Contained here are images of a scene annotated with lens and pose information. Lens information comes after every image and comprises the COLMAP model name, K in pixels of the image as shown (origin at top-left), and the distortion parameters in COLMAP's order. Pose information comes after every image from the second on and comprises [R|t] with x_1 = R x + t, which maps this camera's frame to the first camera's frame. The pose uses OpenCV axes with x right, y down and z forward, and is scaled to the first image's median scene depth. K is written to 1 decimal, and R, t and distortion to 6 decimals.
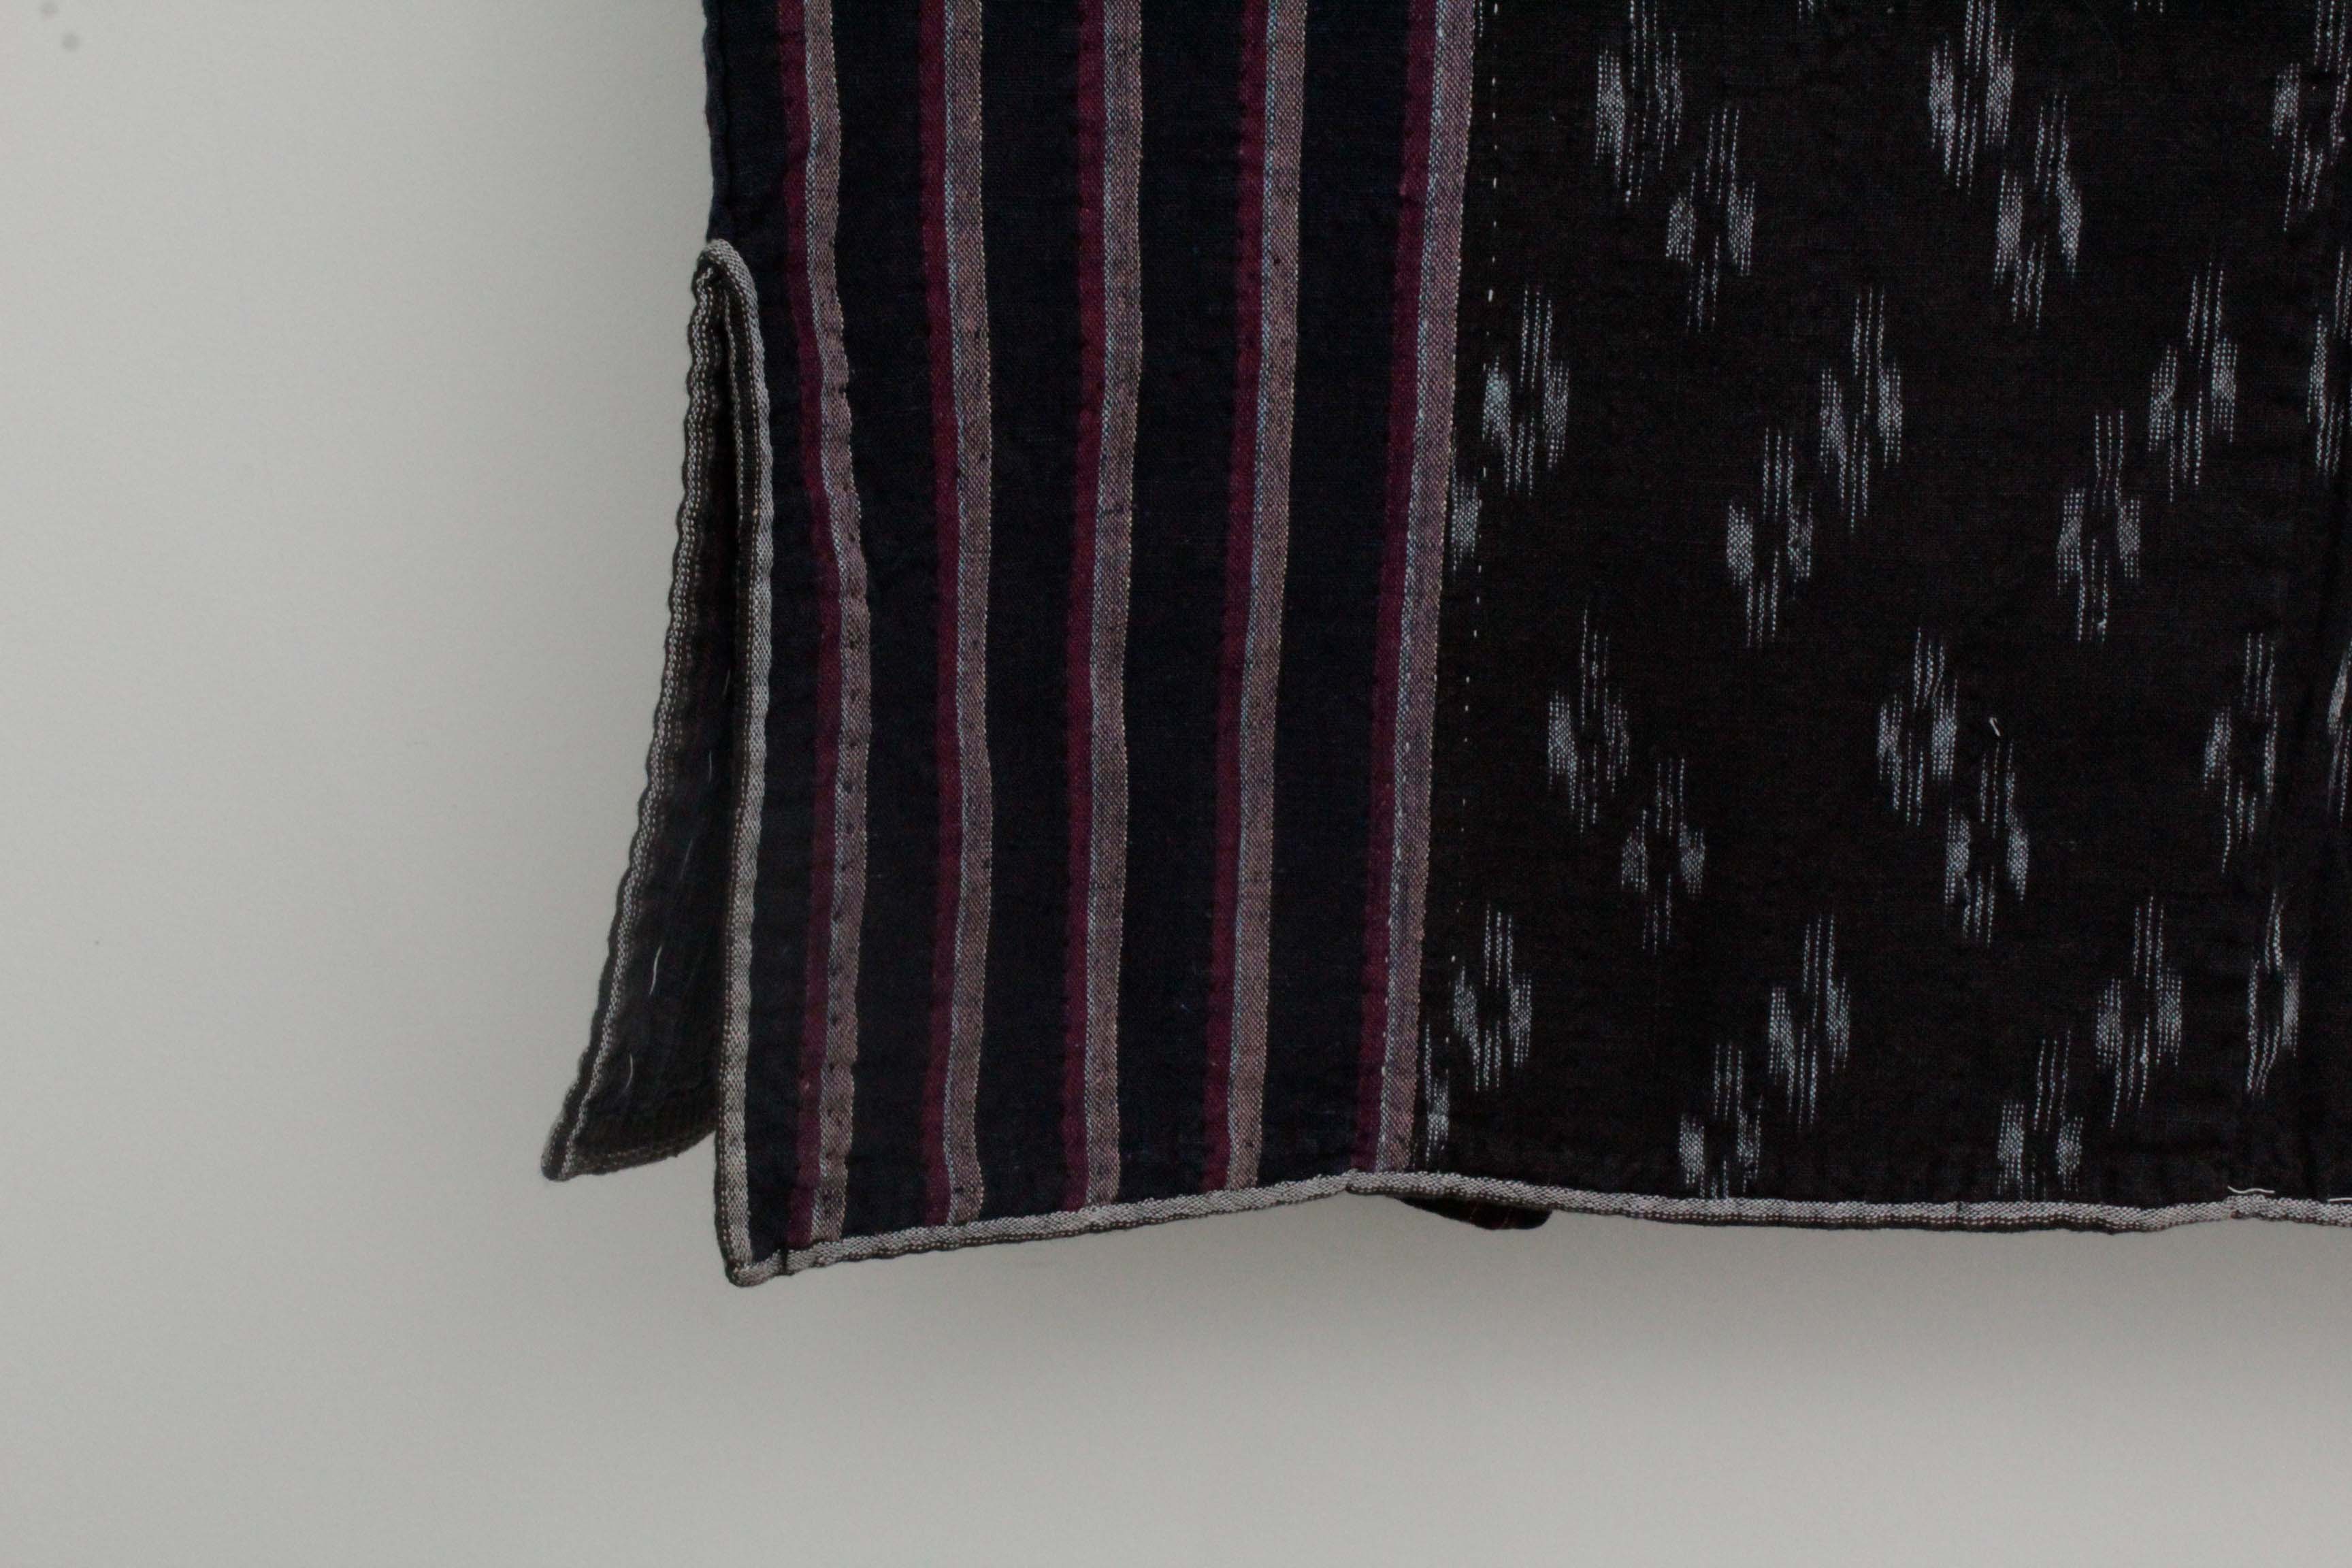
lens RADIAL K [[4065.8, 0, 1192.2], [0, 4065.8, 865.2], [0, 0, 1]] dist [0.040825, 0.000000]
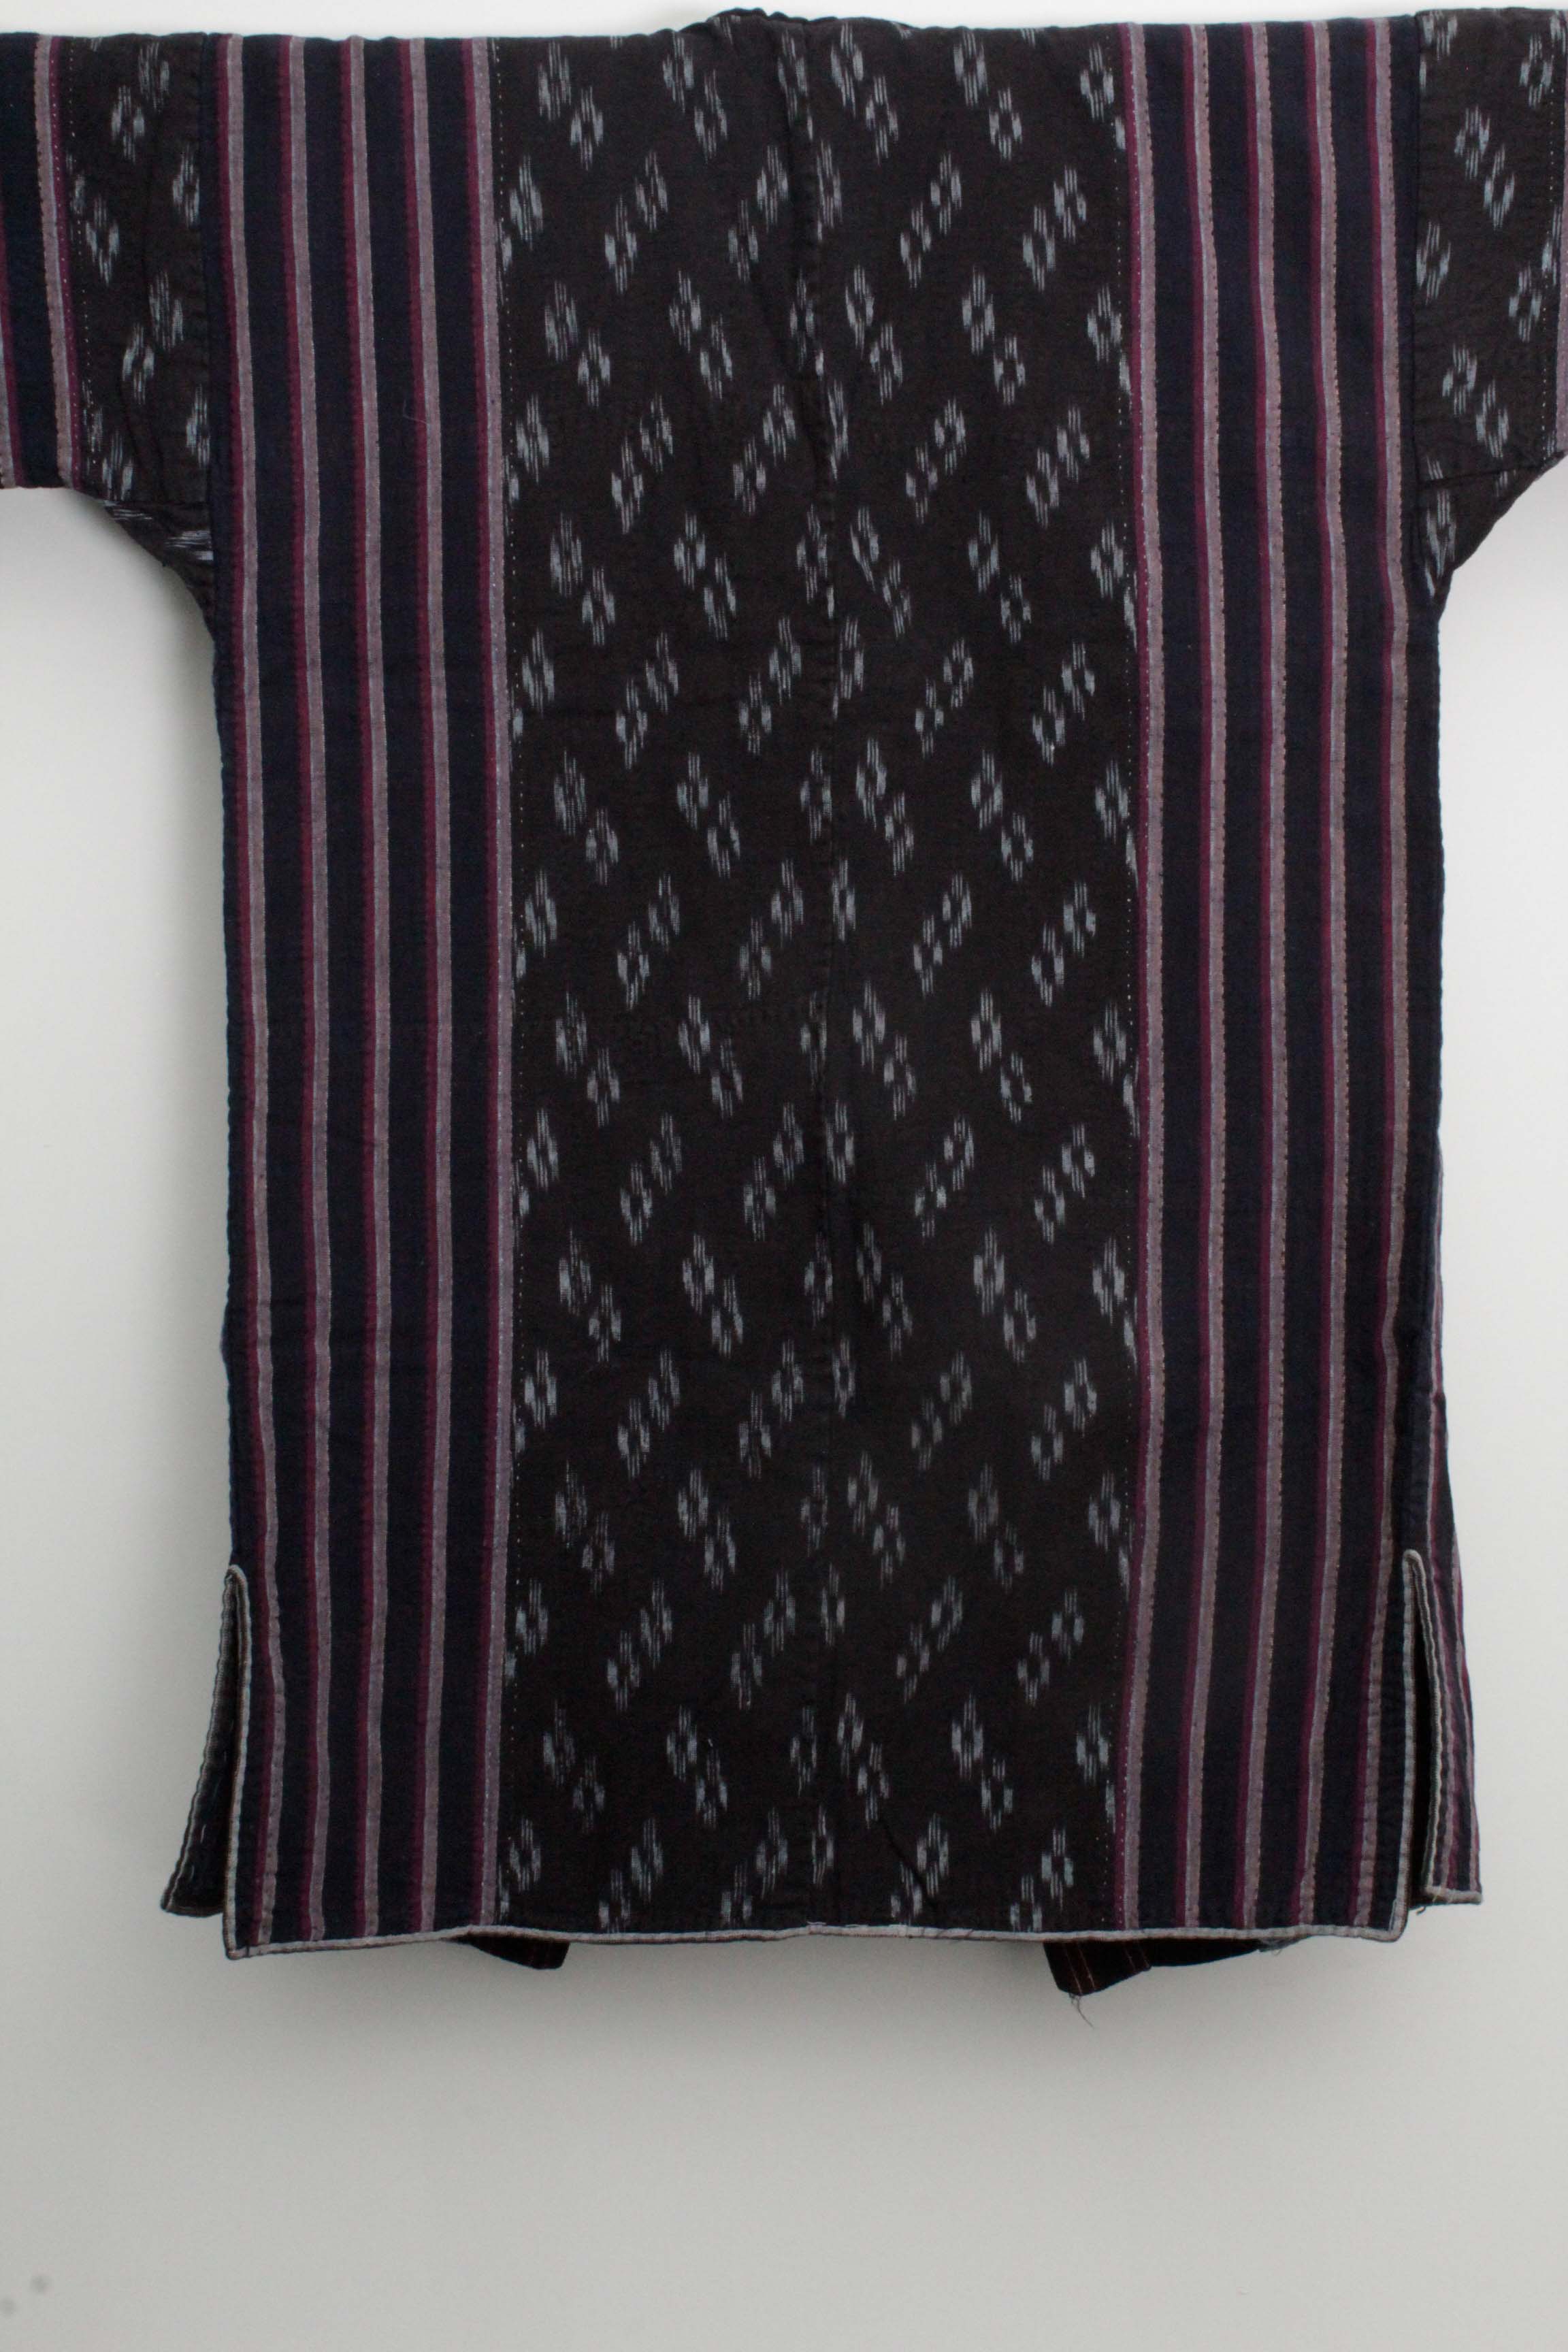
lens RADIAL K [[3447.9, 0, 772.3], [0, 3447.9, 1179.9], [0, 0, 1]] dist [-0.014343, 0.000000]
pose [[0.997522, -0.001121, 0.070347, 0.080333], [0.018614, 0.968447, -0.248523, 0.171157], [-0.067849, 0.249216, 0.966068, -1.273395]]
